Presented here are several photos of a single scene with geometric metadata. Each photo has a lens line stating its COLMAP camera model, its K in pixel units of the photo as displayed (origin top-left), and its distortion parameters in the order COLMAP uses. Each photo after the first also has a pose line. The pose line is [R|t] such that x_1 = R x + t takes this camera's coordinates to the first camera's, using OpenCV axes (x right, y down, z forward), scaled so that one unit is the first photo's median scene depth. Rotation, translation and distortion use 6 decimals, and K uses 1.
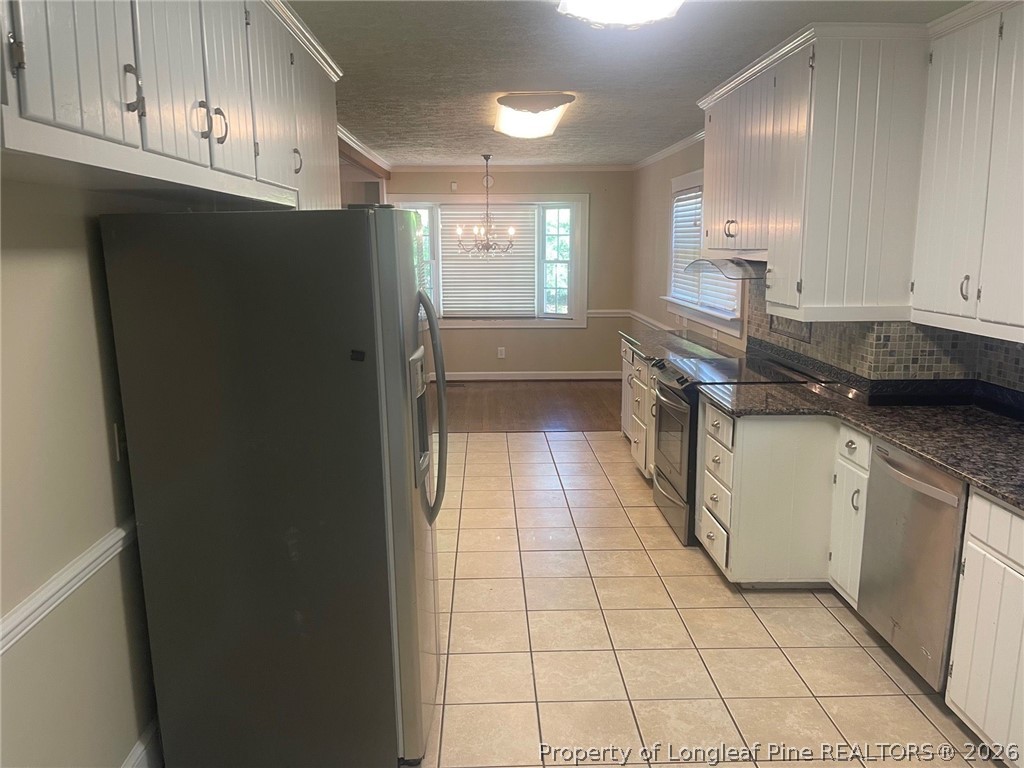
lens RADIAL K [[776.3, 0, 510.4], [0, 776.3, 385.9], [0, 0, 1]] dist [0.069618, -0.083965]
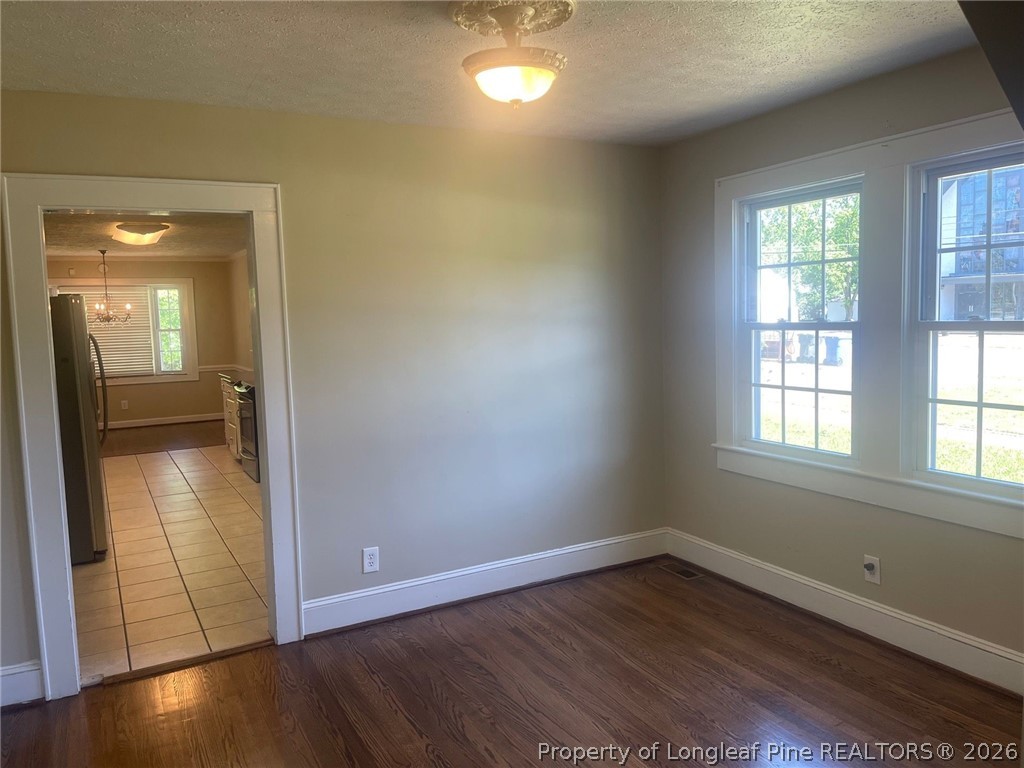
lens RADIAL K [[776.3, 0, 512.9], [0, 776.3, 387.0], [0, 0, 1]] dist [0.069618, -0.083965]
pose [[0.894190, -0.061160, 0.443491, -0.013967], [0.101528, 0.992518, -0.067831, 0.085111], [-0.436024, 0.105681, 0.893708, -0.422705]]
